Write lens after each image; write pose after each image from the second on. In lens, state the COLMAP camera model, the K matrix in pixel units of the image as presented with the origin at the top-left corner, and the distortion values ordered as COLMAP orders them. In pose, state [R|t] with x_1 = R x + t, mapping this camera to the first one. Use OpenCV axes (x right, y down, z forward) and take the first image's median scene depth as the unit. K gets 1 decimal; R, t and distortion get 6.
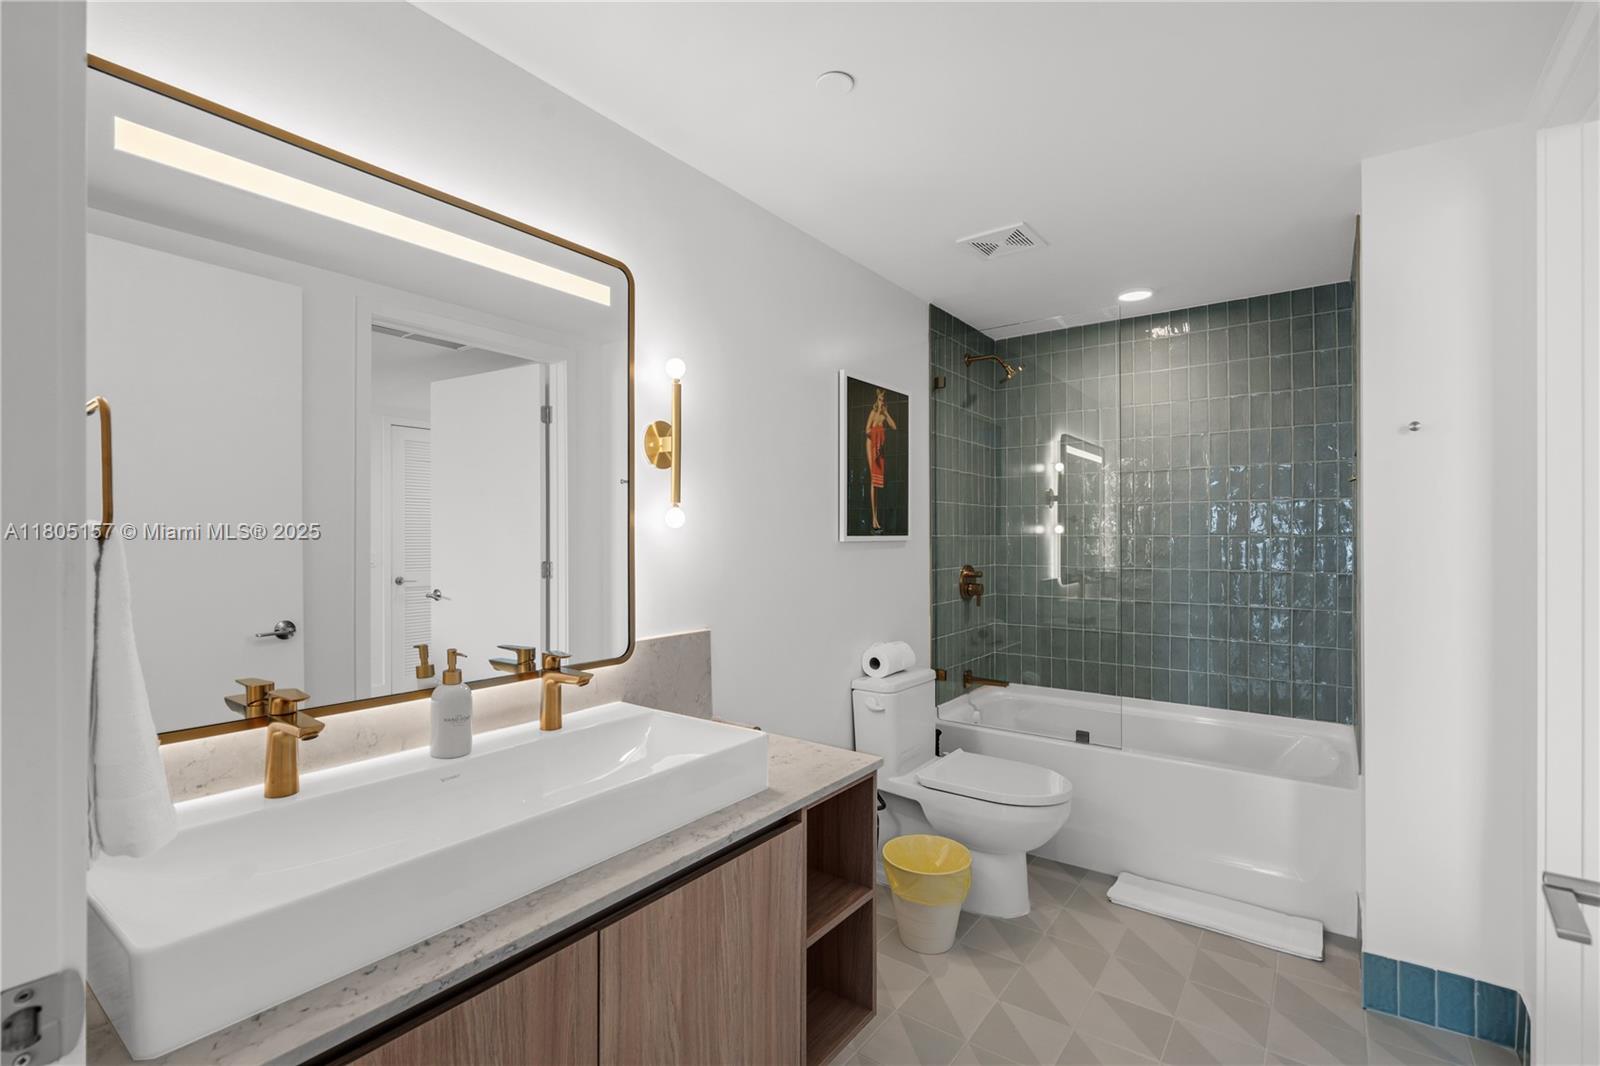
lens RADIAL K [[717.9, 0, 801.4], [0, 717.9, 536.0], [0, 0, 1]] dist [0.000015, 0.000106]
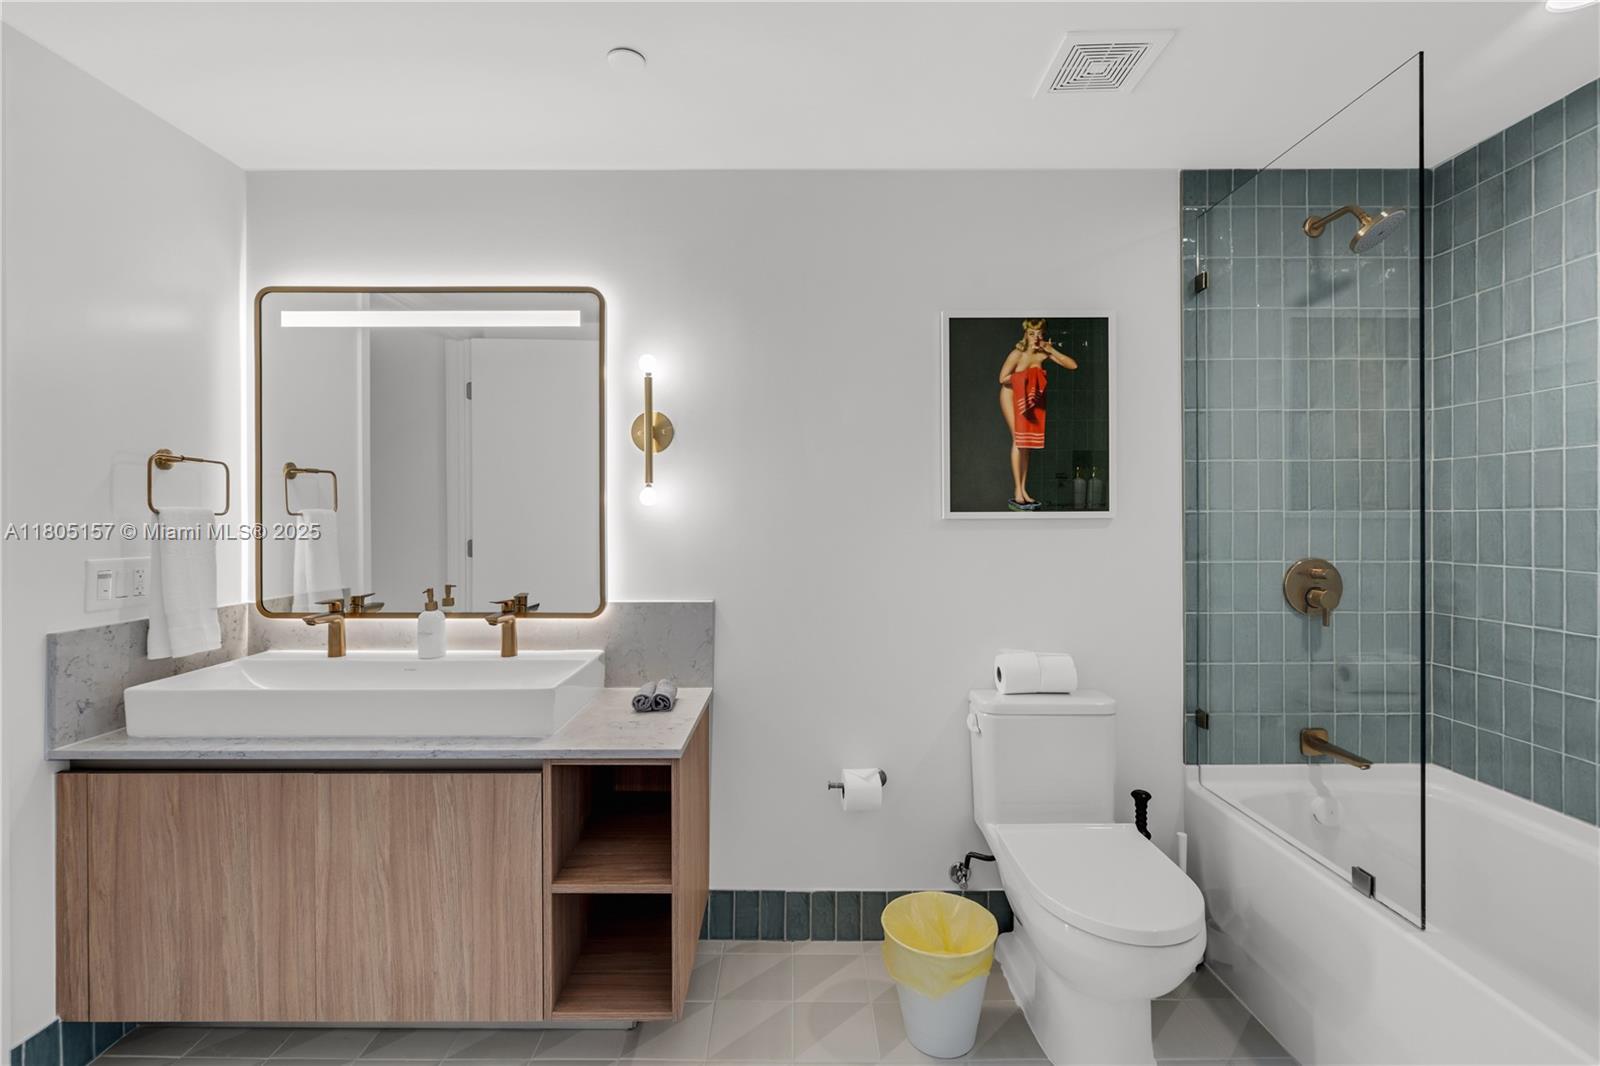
lens RADIAL K [[719.8, 0, 800.9], [0, 719.8, 519.0], [0, 0, 1]] dist [0.001149, 0.000200]
pose [[0.601473, 0.002165, -0.798890, 0.605561], [0.002389, 0.999987, 0.004508, 0.003524], [0.798889, -0.004620, 0.601460, 0.356291]]
